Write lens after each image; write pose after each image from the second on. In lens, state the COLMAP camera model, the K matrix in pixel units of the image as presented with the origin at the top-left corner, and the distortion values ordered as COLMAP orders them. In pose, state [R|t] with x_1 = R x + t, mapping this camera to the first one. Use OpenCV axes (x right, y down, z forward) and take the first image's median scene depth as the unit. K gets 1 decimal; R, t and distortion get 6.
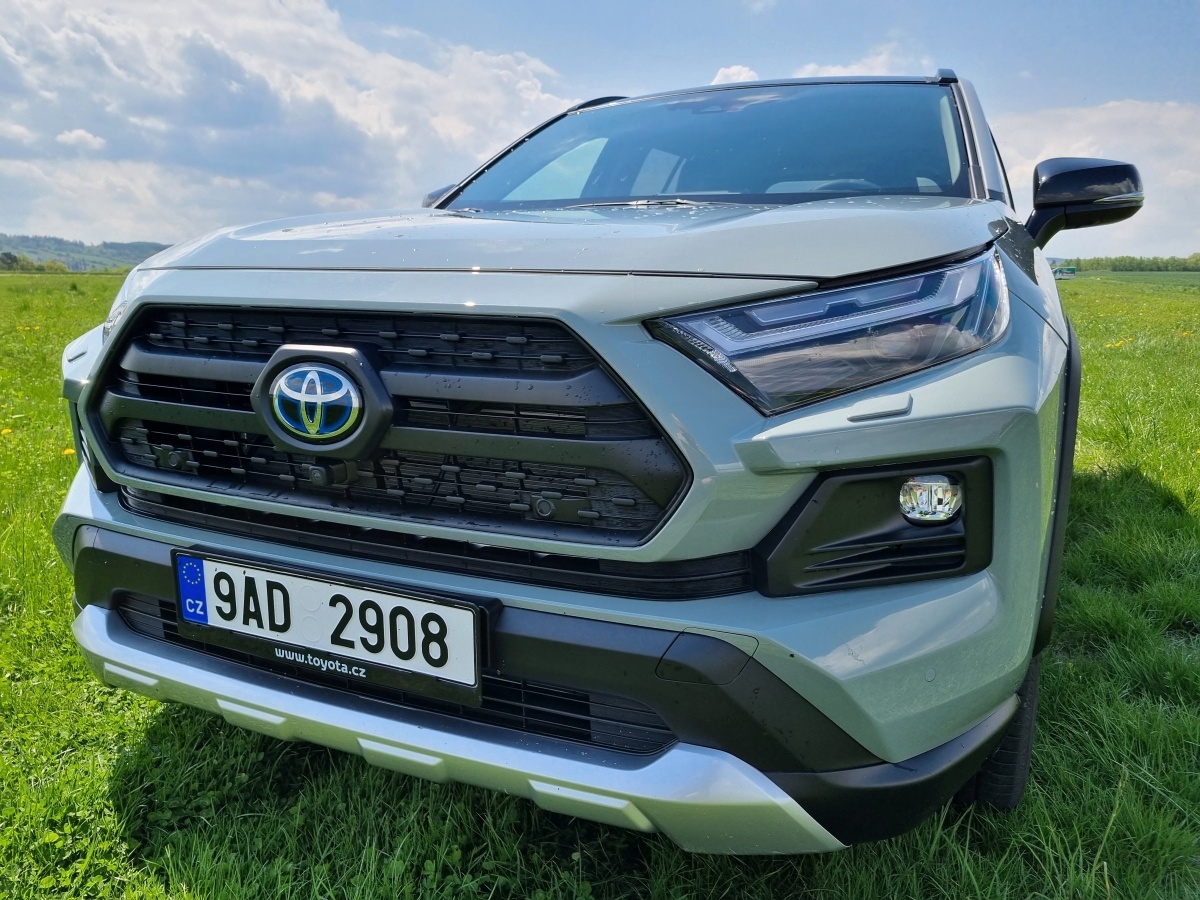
lens RADIAL K [[890.9, 0, 580.6], [0, 890.9, 450.8], [0, 0, 1]] dist [0.023407, 0.002945]
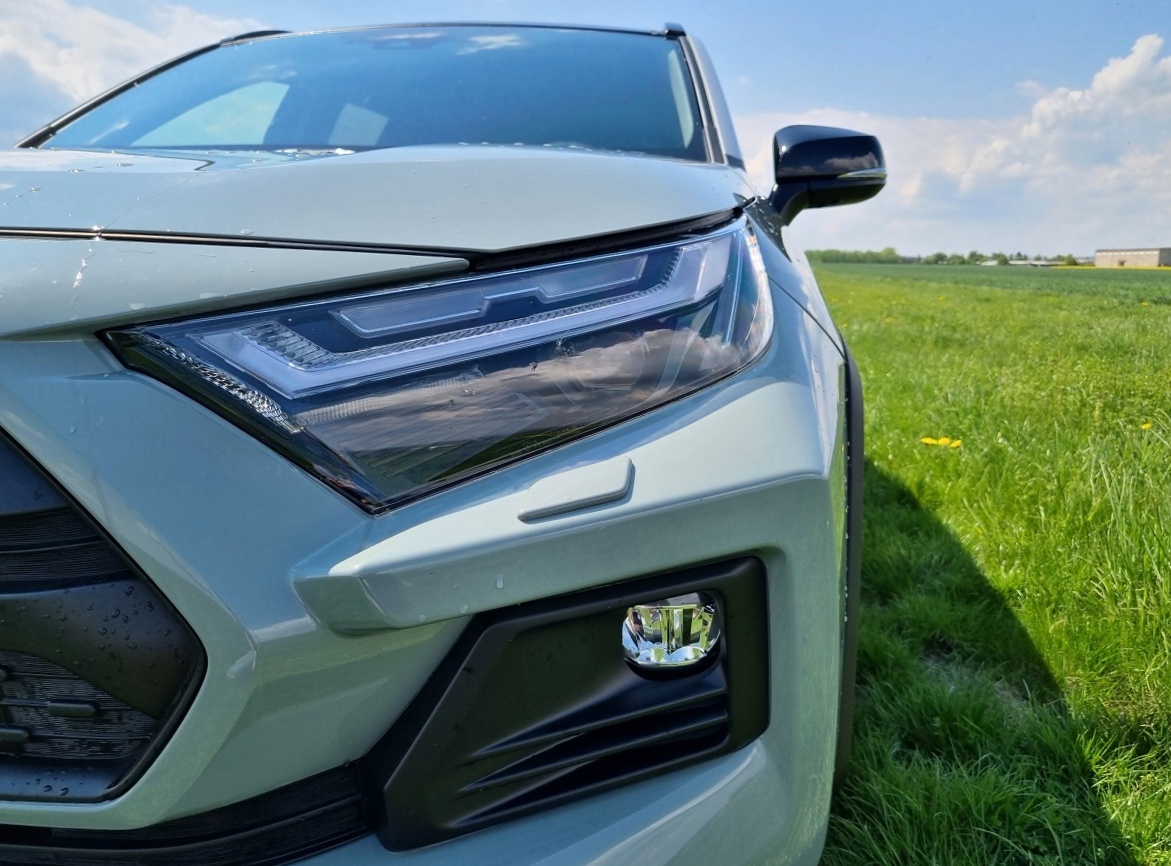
lens RADIAL K [[917.7, 0, 585.5], [0, 917.7, 433.0], [0, 0, 1]] dist [0.031074, 0.002149]
pose [[0.962100, -0.036888, 0.270191, 0.161300], [0.039044, 0.999234, -0.002607, -0.069261], [-0.269888, 0.013057, 0.962803, 0.390838]]
